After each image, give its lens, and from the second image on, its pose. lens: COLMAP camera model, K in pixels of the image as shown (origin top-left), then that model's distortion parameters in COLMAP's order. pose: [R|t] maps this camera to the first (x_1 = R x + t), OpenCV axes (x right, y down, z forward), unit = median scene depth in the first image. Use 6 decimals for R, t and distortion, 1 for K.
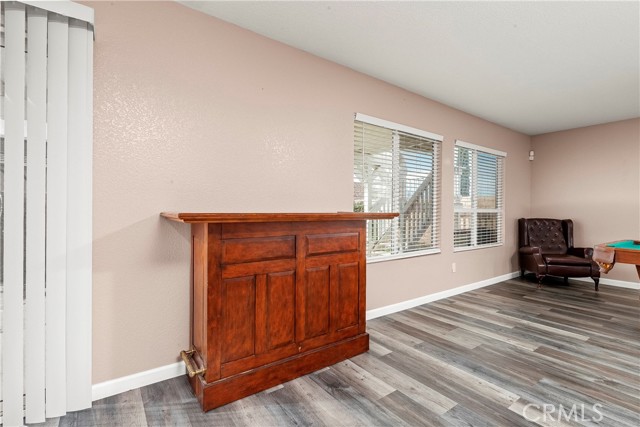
lens RADIAL K [[299.4, 0, 315.9], [0, 299.4, 211.1], [0, 0, 1]] dist [0.004781, -0.002532]
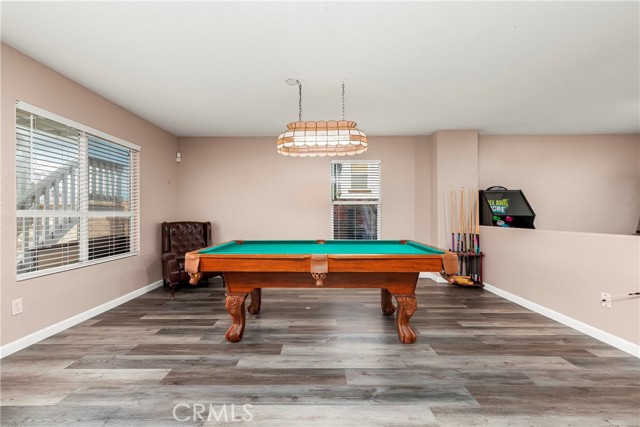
lens RADIAL K [[274.6, 0, 318.6], [0, 274.6, 213.9], [0, 0, 1]] dist [0.010614, -0.000214]
pose [[0.578174, -0.006037, 0.815891, 0.282458], [0.007795, 0.999968, 0.001875, 0.000726], [-0.815876, 0.005275, 0.578202, 0.126467]]
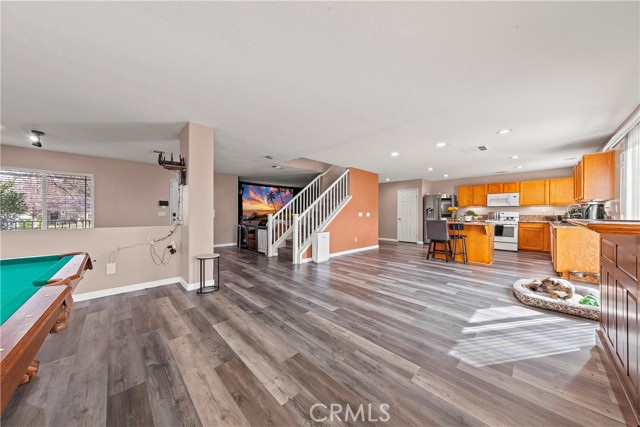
lens RADIAL K [[214.7, 0, 319.4], [0, 214.7, 213.8], [0, 0, 1]] dist [0.000792, 0.000082]
pose [[-0.985522, -0.004374, -0.169491, 0.413812], [-0.004241, 0.999990, -0.001151, -0.001256], [0.169495, -0.000415, -0.985531, 0.620624]]
